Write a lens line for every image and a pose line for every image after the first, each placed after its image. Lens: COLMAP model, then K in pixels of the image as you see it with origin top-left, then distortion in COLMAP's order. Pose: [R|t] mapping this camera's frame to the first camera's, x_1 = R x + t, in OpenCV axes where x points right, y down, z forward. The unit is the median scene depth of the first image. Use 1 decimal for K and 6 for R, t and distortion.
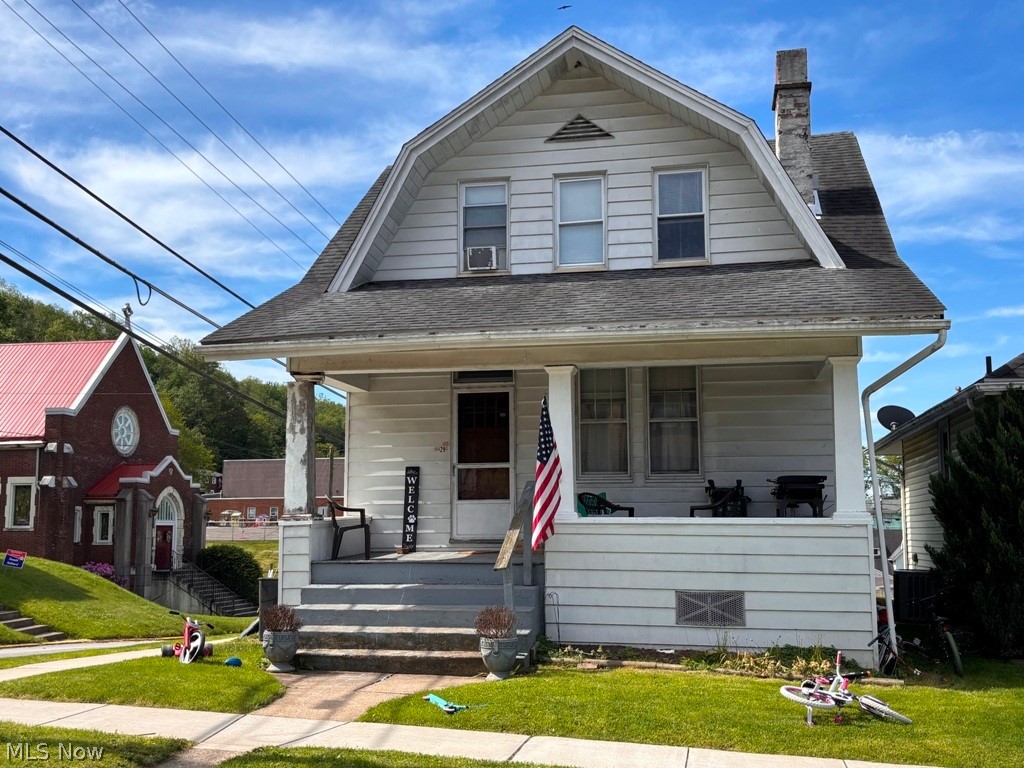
lens RADIAL K [[1086.8, 0, 512.4], [0, 1086.8, 383.9], [0, 0, 1]] dist [0.050226, 0.000000]
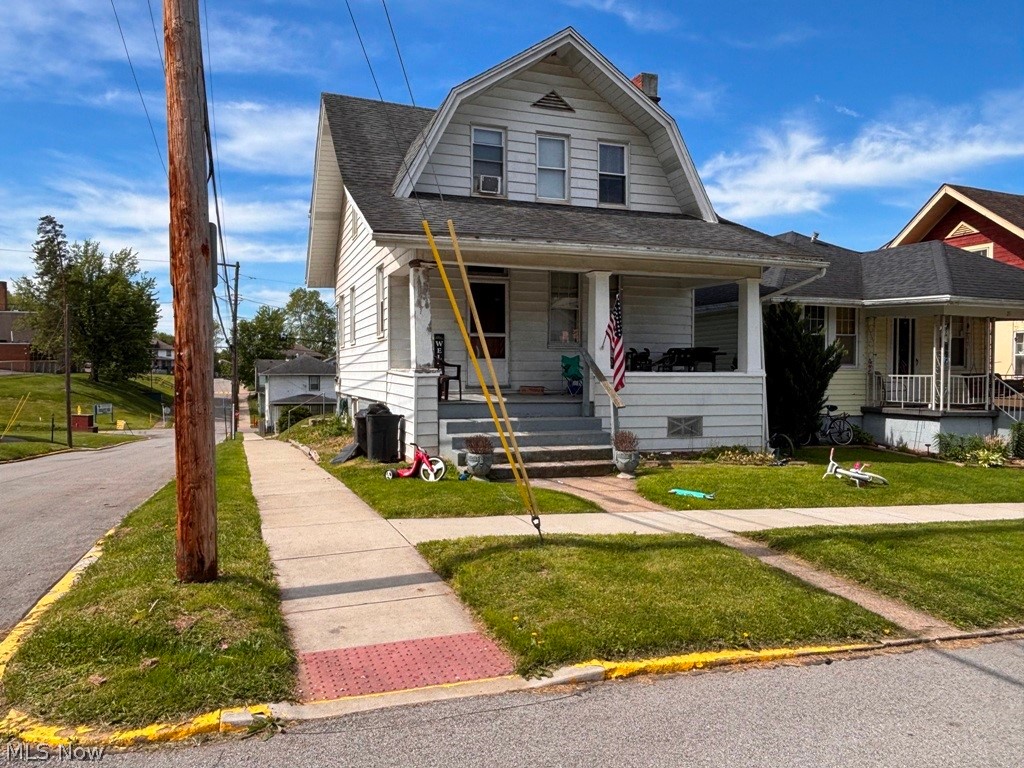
lens RADIAL K [[732.2, 0, 510.7], [0, 732.2, 384.1], [0, 0, 1]] dist [0.012847, -0.000660]
pose [[0.854920, -0.005527, 0.518731, -0.500869], [-0.069997, 0.989570, 0.125906, 0.016405], [-0.514016, -0.143949, 0.845616, 0.165692]]
